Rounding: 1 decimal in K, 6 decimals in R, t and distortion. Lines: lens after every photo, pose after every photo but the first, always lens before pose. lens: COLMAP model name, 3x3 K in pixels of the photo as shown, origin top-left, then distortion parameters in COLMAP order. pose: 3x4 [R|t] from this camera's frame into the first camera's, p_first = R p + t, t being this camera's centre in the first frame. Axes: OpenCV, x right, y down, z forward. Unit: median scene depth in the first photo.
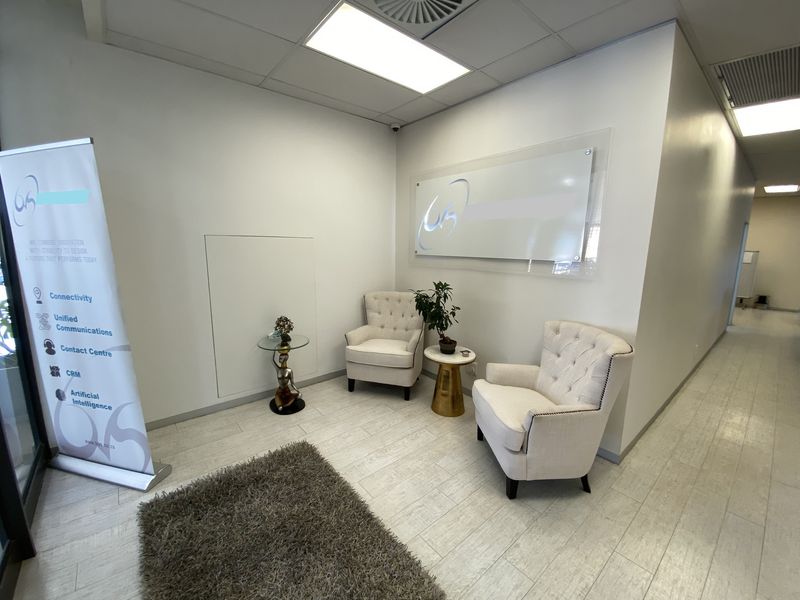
lens RADIAL K [[327.0, 0, 400.0], [0, 327.0, 300.0], [0, 0, 1]] dist [0.001504, -0.009397]
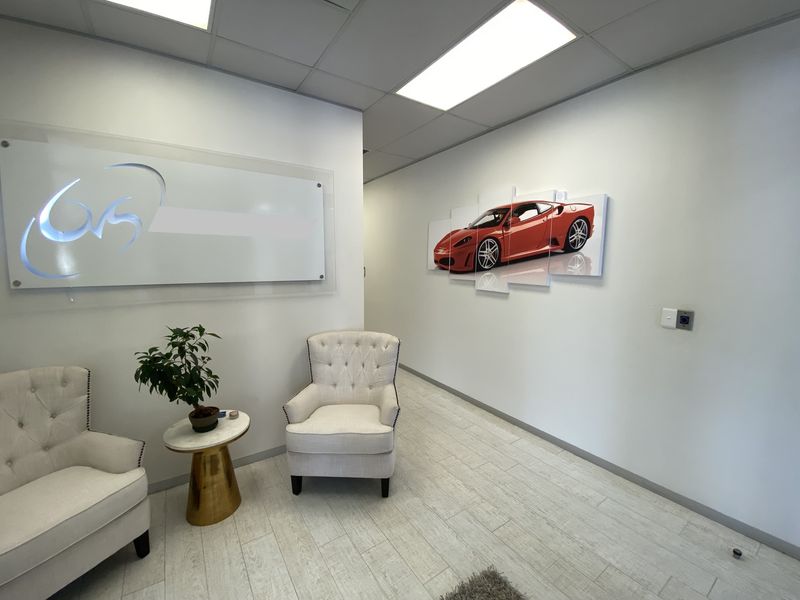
lens RADIAL K [[327.0, 0, 400.0], [0, 327.0, 300.0], [0, 0, 1]] dist [0.001504, -0.009397]
pose [[0.093219, -0.108567, 0.989709, -0.532009], [0.182282, 0.979097, 0.090234, -0.092803], [-0.978817, 0.171994, 0.111060, 0.597522]]
